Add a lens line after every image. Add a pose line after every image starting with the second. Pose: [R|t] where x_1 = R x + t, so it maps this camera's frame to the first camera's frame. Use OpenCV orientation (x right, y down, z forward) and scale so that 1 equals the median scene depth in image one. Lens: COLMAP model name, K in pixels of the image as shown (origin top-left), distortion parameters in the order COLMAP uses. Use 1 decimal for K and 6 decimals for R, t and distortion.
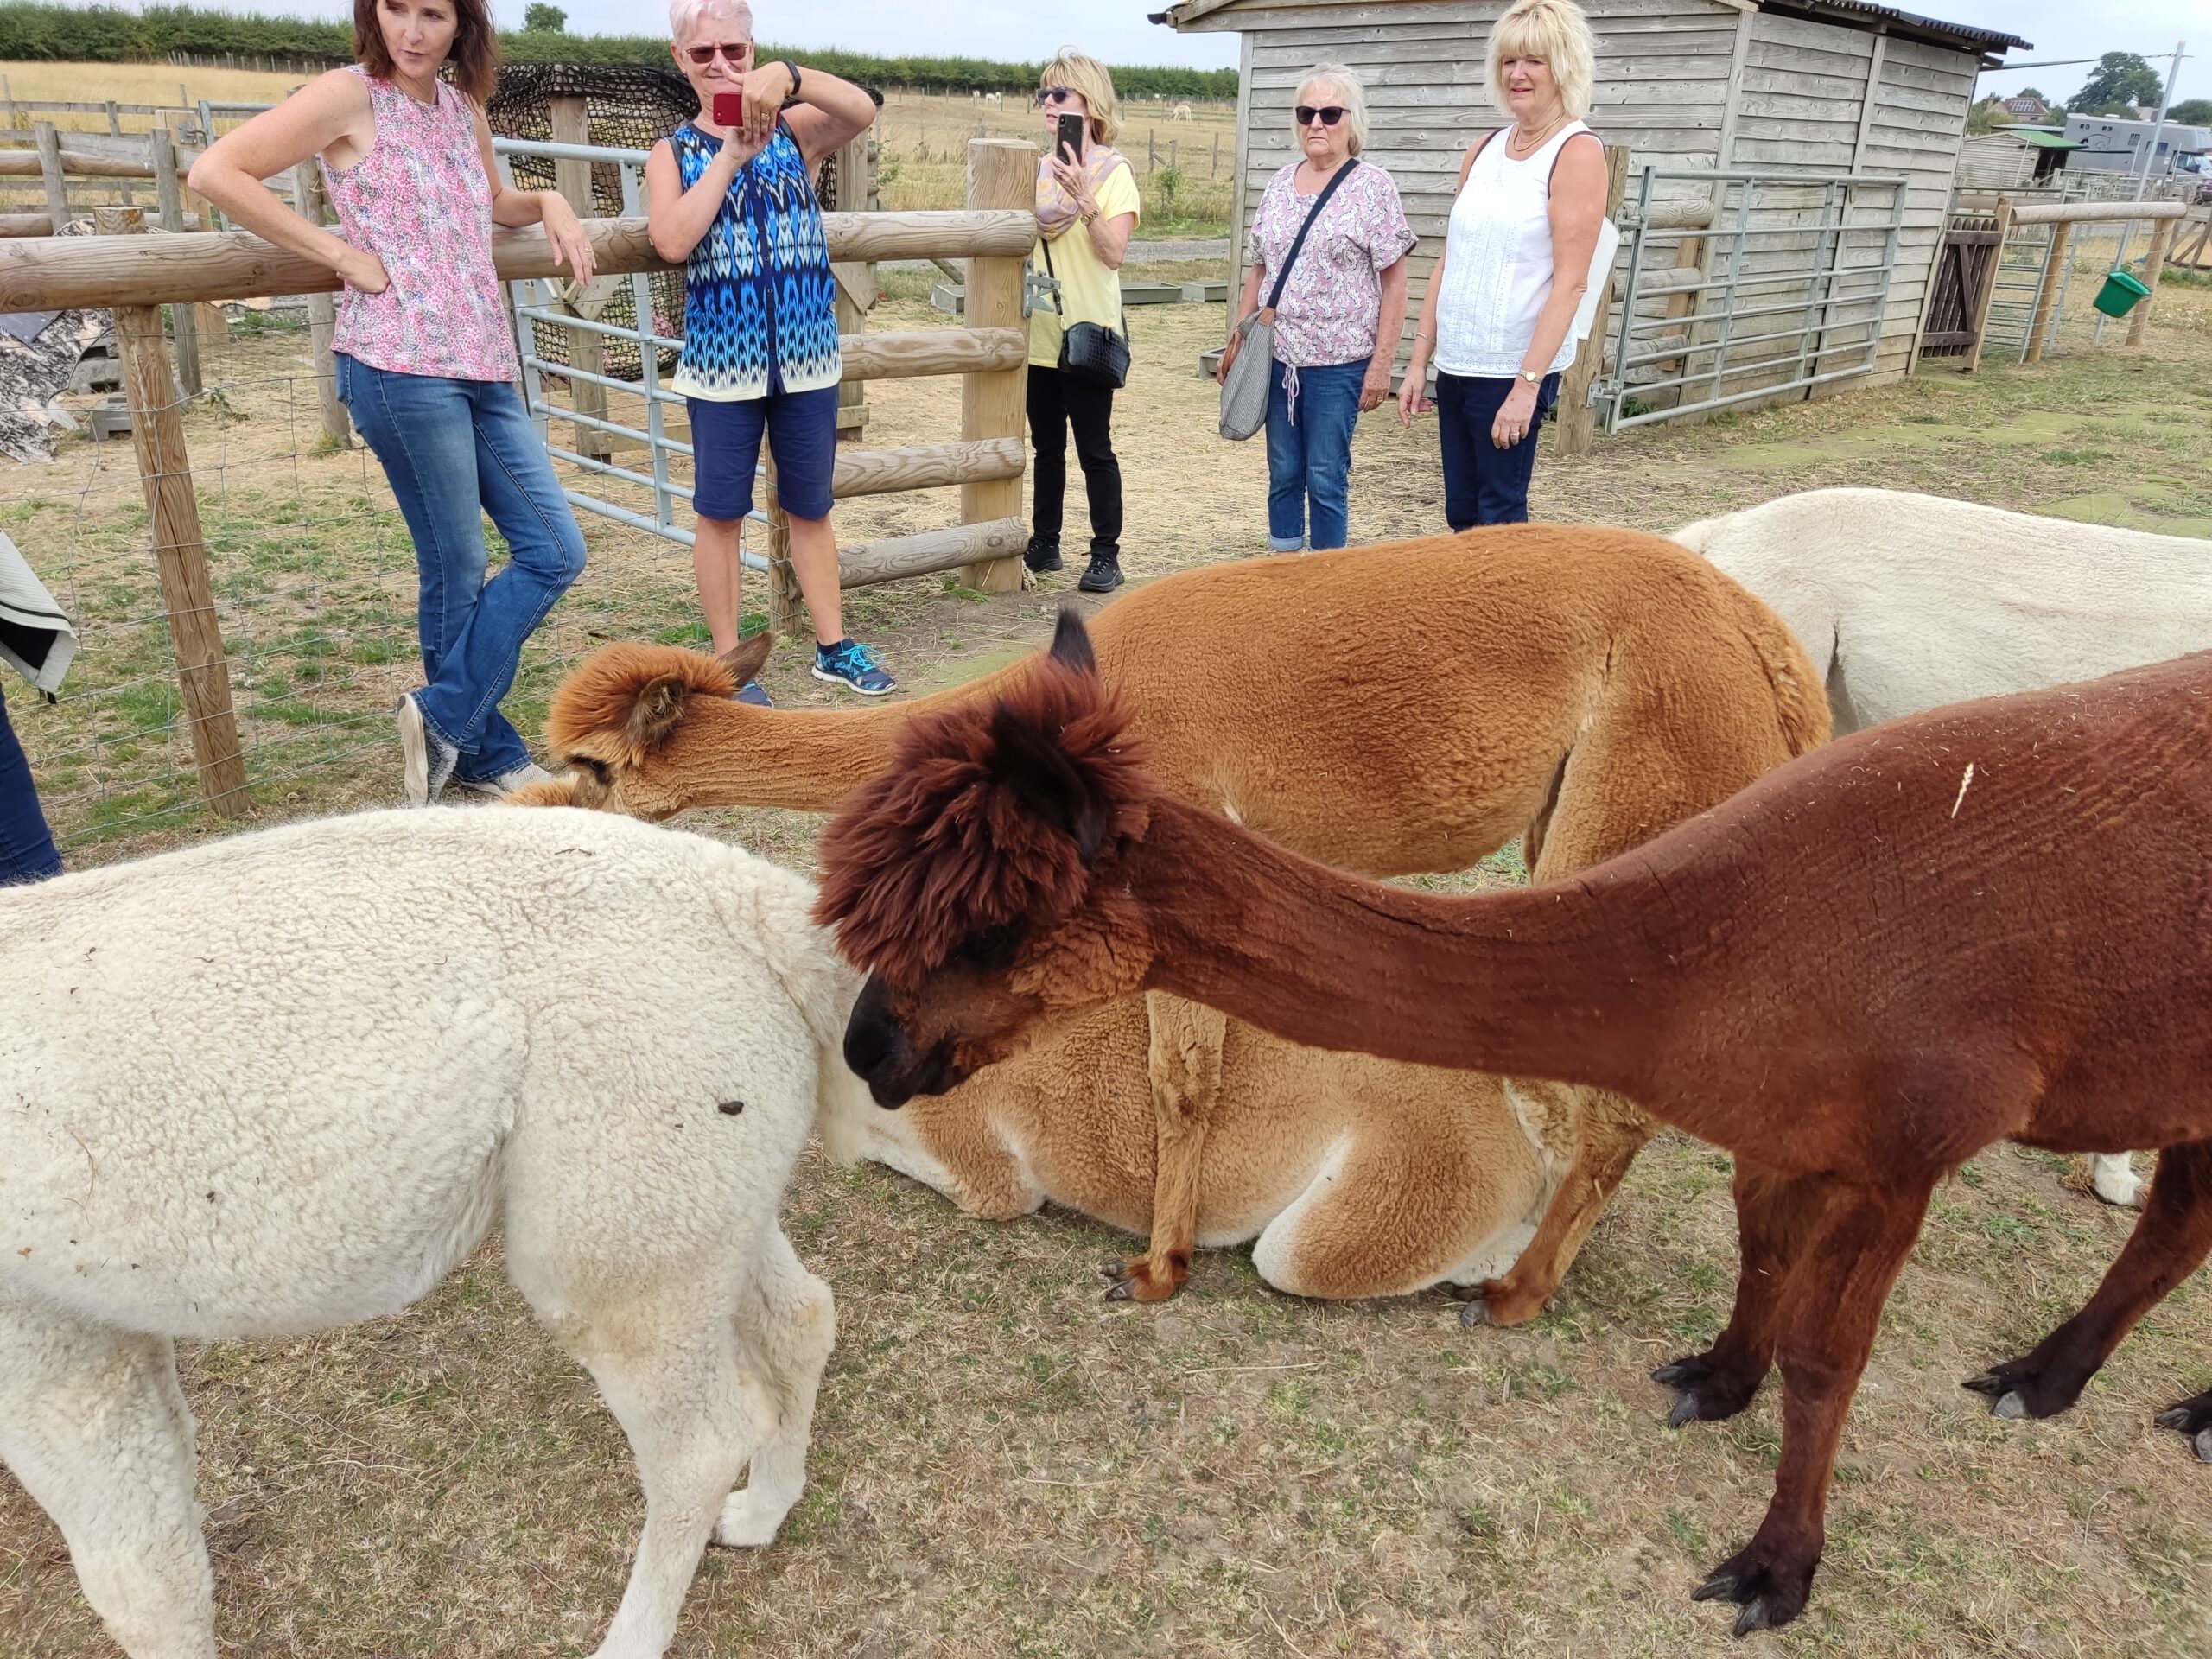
lens RADIAL K [[1668.7, 0, 1106.0], [0, 1668.7, 829.5], [0, 0, 1]] dist [0.043316, -0.059259]
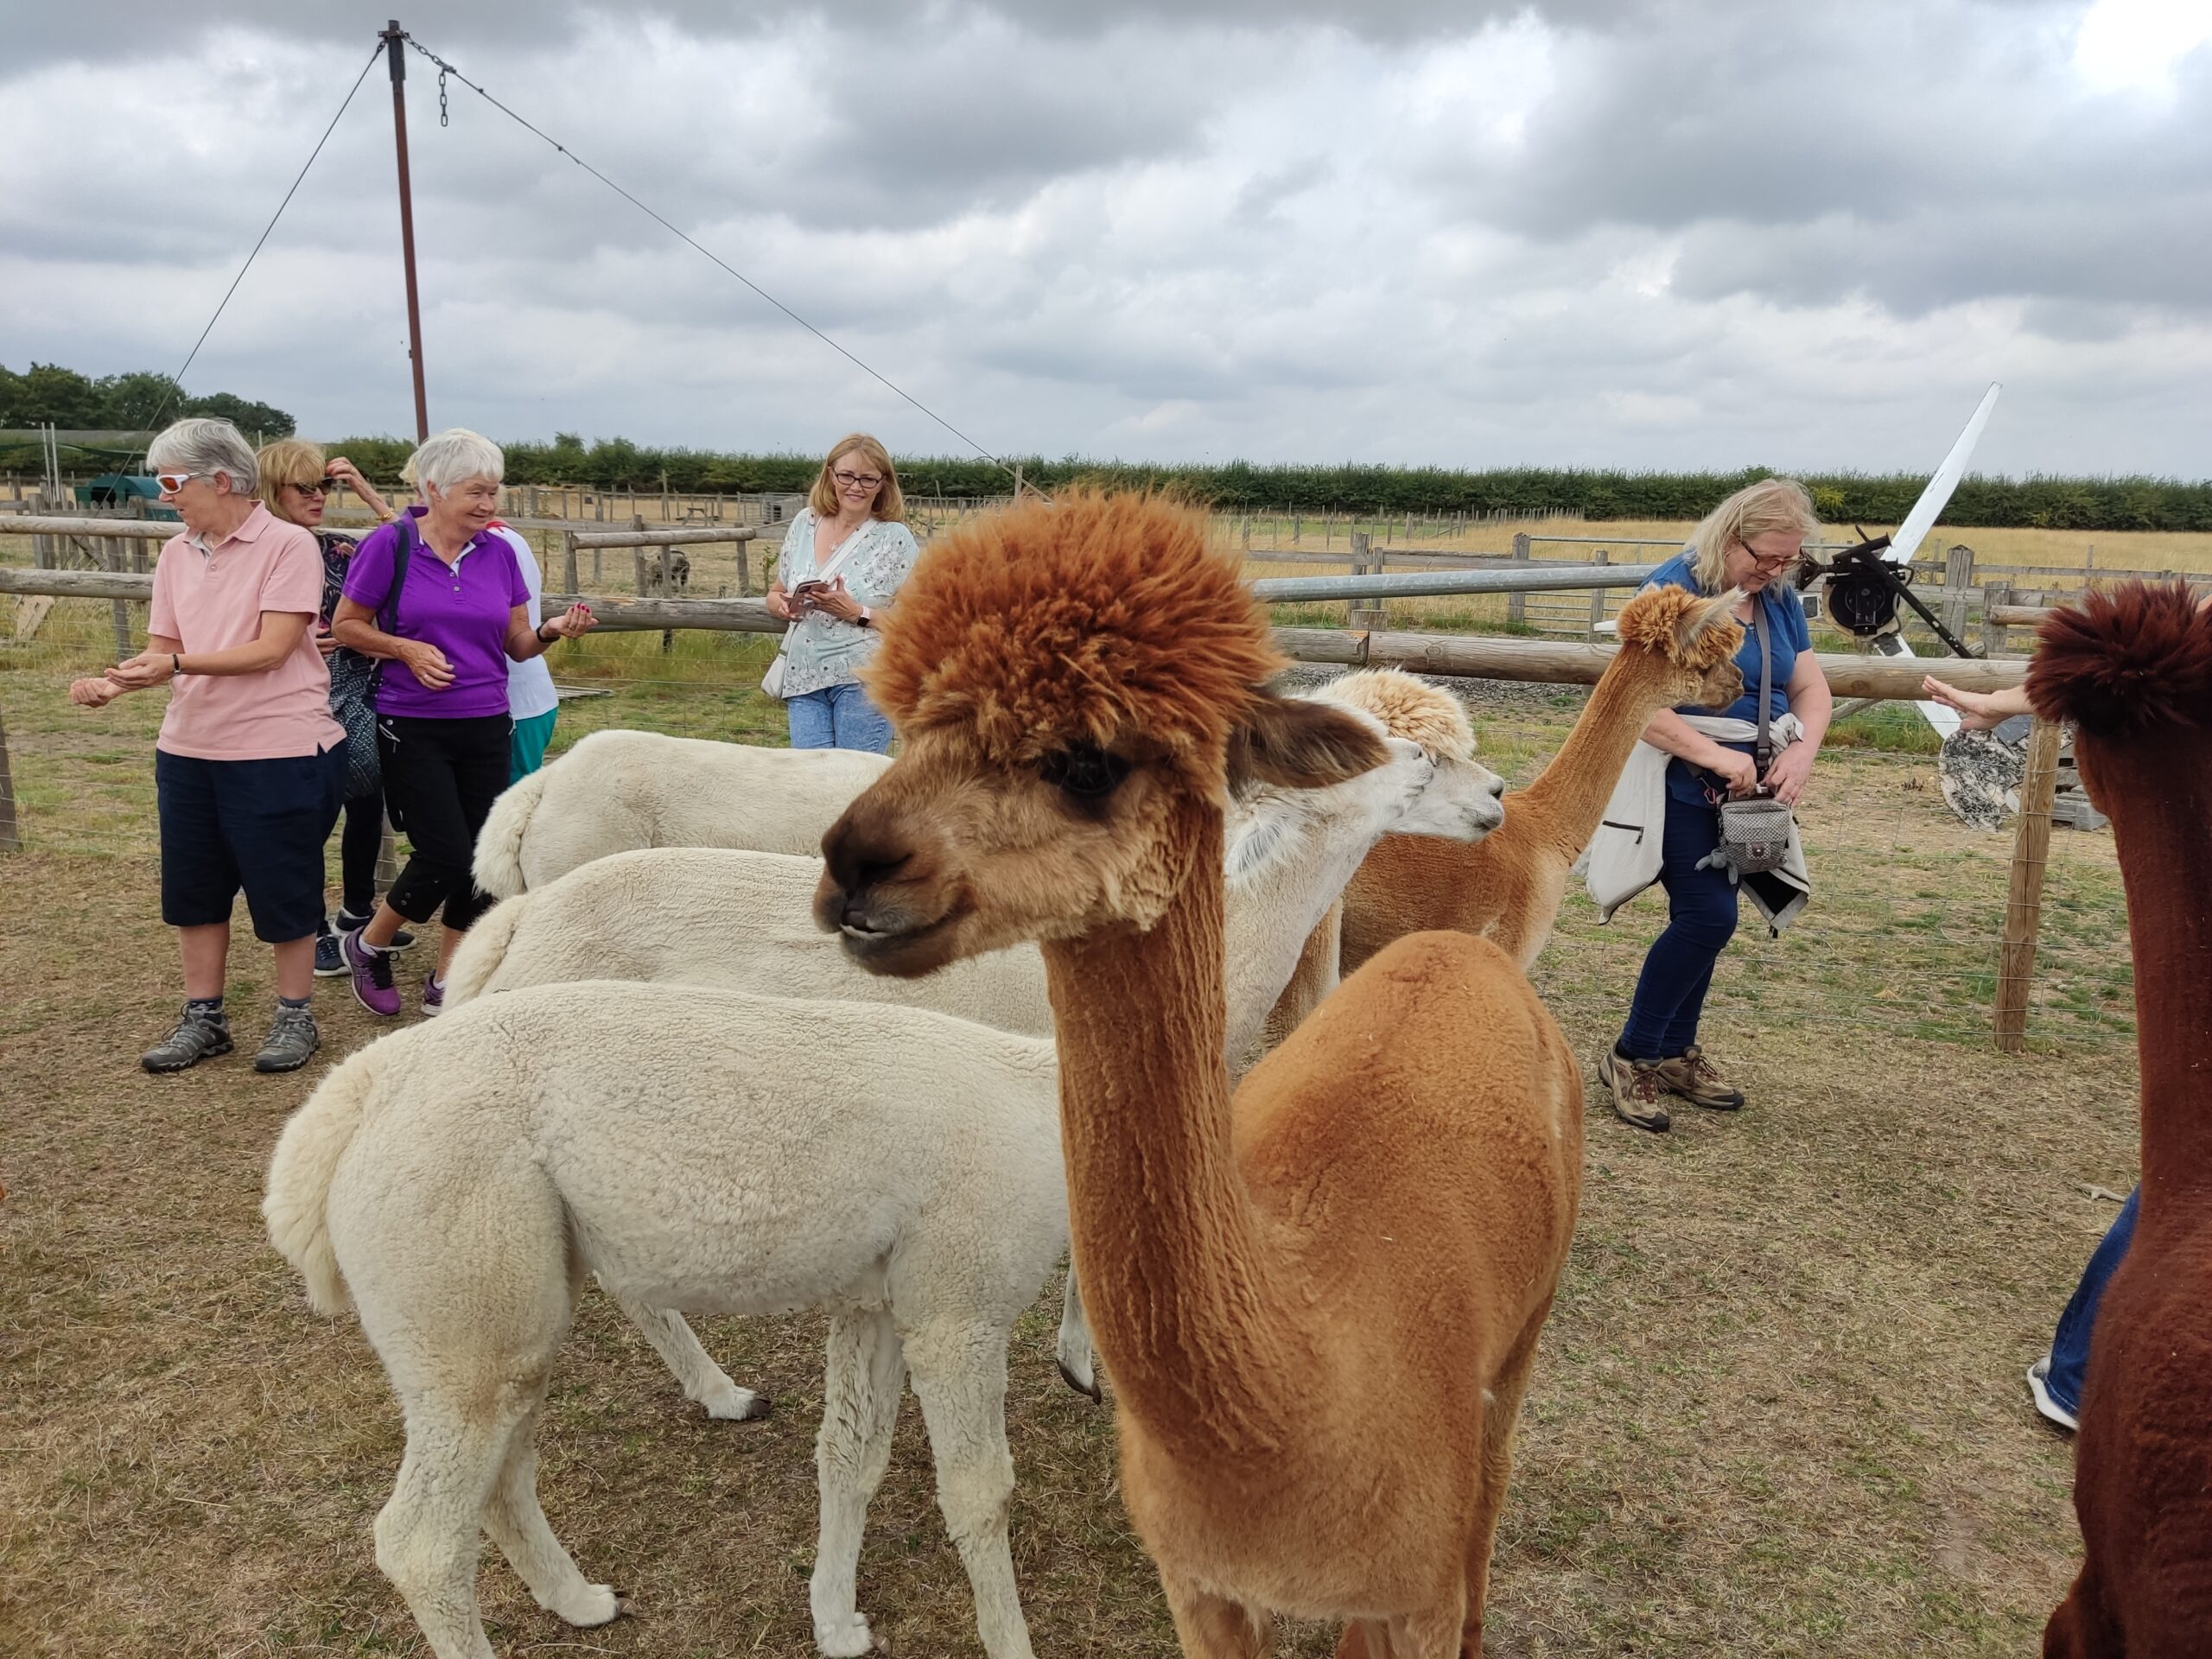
lens RADIAL K [[1650.4, 0, 1106.0], [0, 1650.4, 829.5], [0, 0, 1]] dist [0.091323, -0.174900]
pose [[0.477663, 0.144166, -0.866634, 0.182430], [-0.356105, 0.933547, -0.040978, 0.086184], [0.803136, 0.328187, 0.497259, -0.215772]]
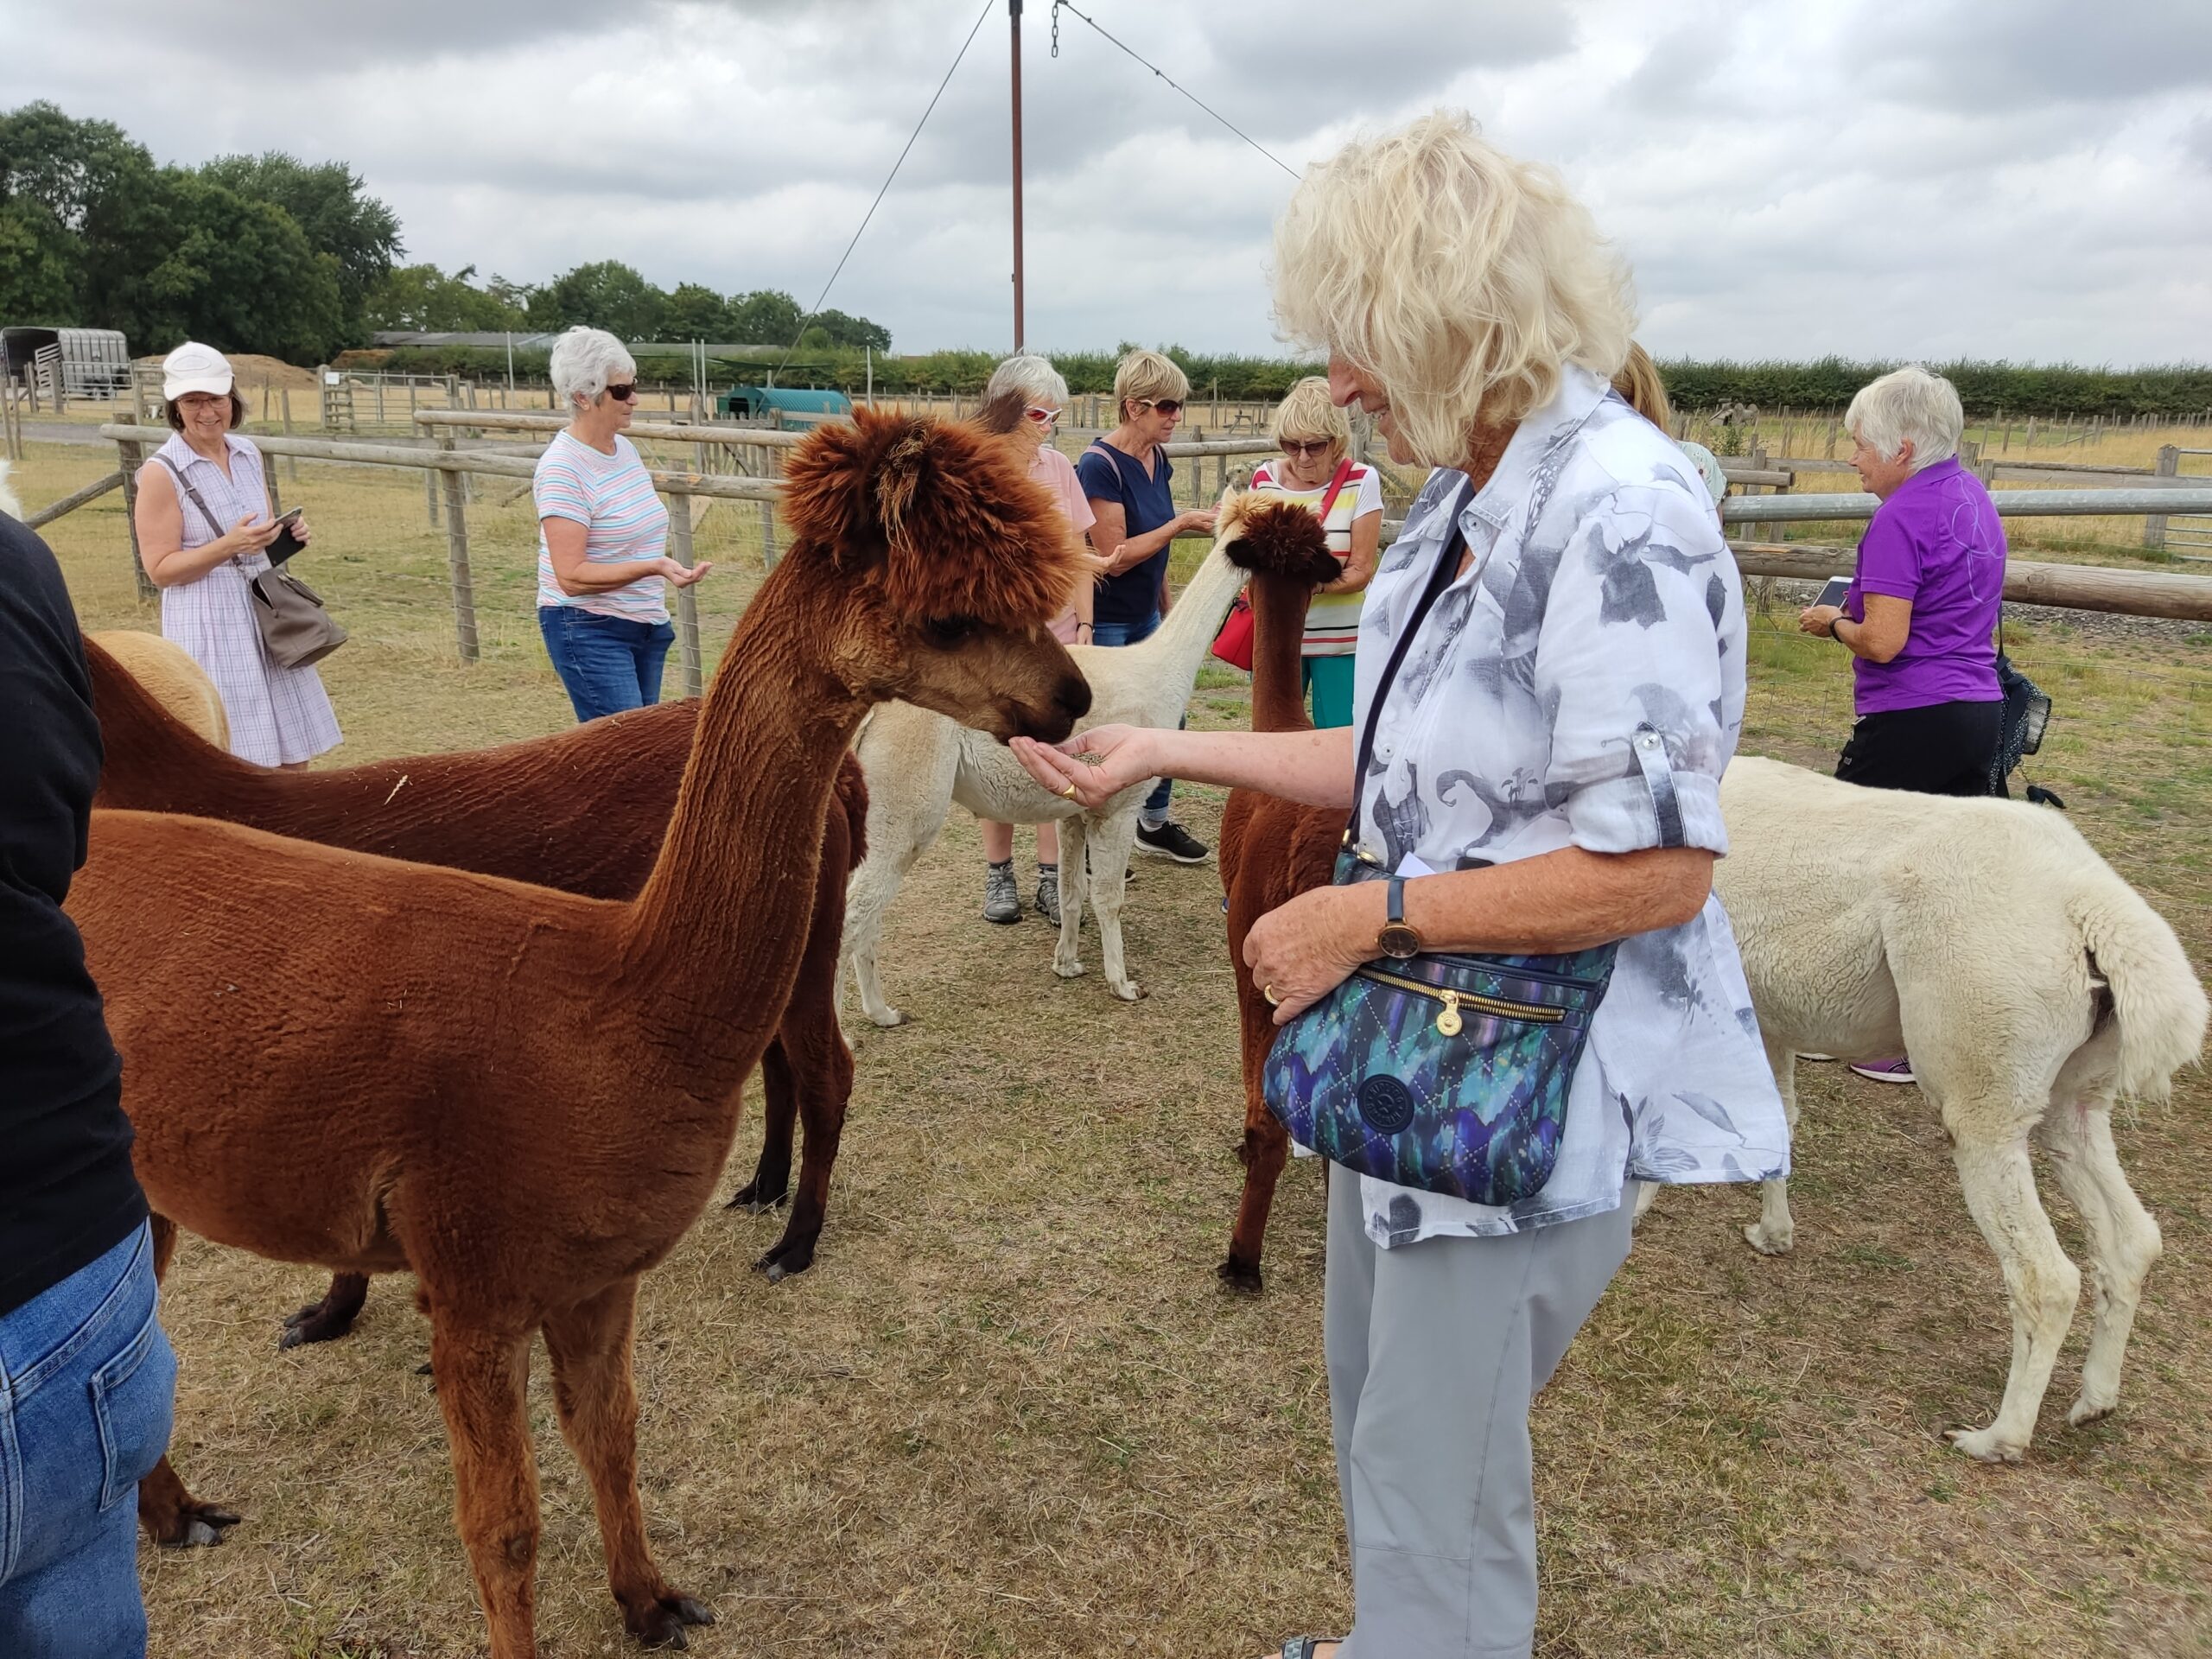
lens RADIAL K [[1668.7, 0, 1106.0], [0, 1668.7, 829.5], [0, 0, 1]] dist [0.043316, -0.059259]
pose [[0.183385, 0.215167, -0.959204, 0.236838], [-0.406752, 0.904915, 0.125225, 0.095735], [0.894943, 0.367194, 0.253468, -0.251118]]
